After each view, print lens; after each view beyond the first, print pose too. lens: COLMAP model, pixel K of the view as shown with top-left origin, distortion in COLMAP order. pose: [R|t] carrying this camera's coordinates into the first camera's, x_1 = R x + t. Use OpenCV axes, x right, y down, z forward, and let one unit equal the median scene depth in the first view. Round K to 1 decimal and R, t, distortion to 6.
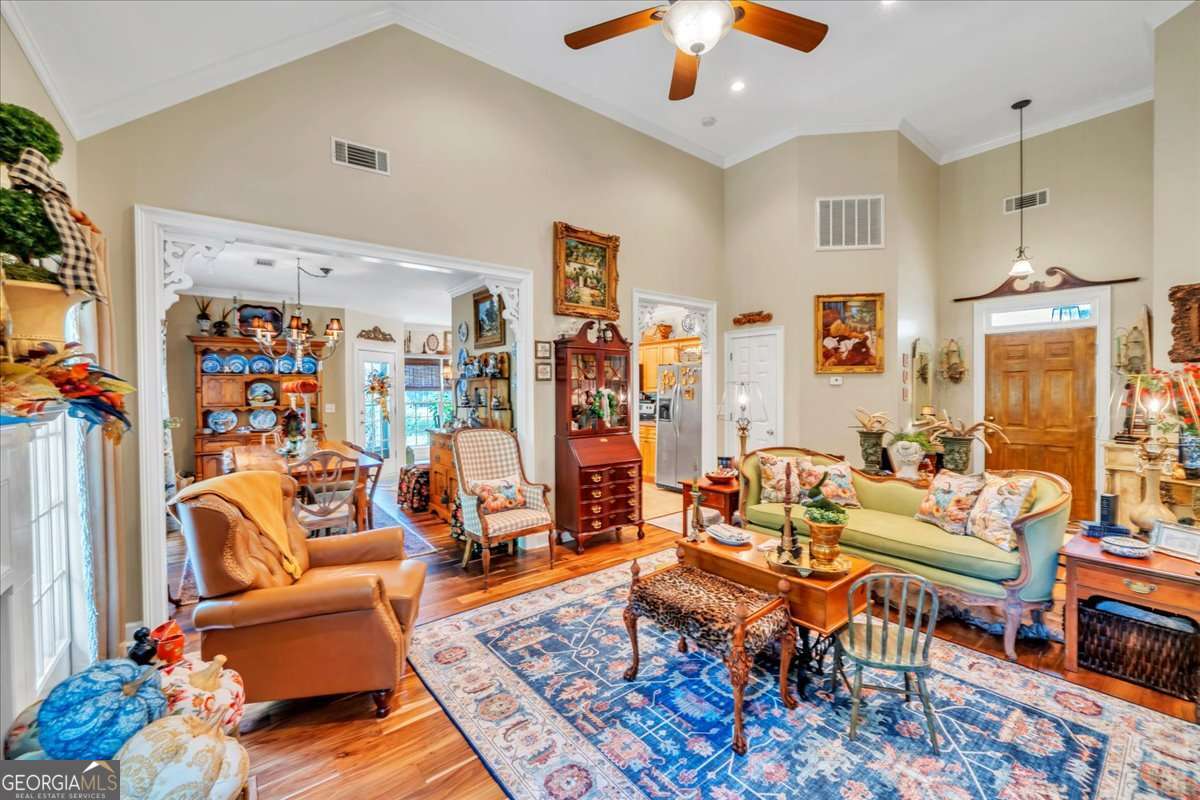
lens RADIAL K [[468.5, 0, 599.7], [0, 468.5, 397.3], [0, 0, 1]] dist [-0.000999, -0.000137]
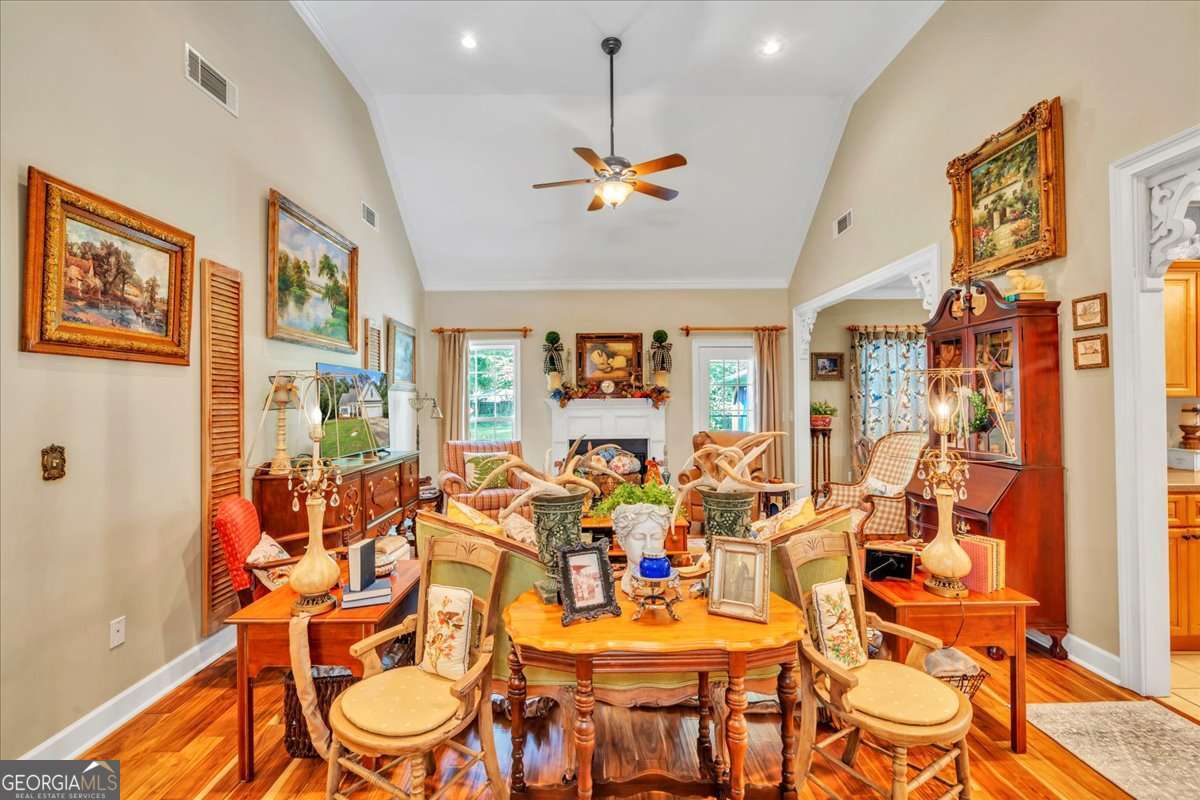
lens RADIAL K [[502.8, 0, 587.0], [0, 502.8, 395.0], [0, 0, 1]] dist [0.001475, 0.000113]
pose [[-0.618992, 0.026544, -0.784949, 0.878760], [0.029634, 0.999506, 0.010431, -0.029713], [0.784838, -0.016804, -0.619473, 1.001008]]
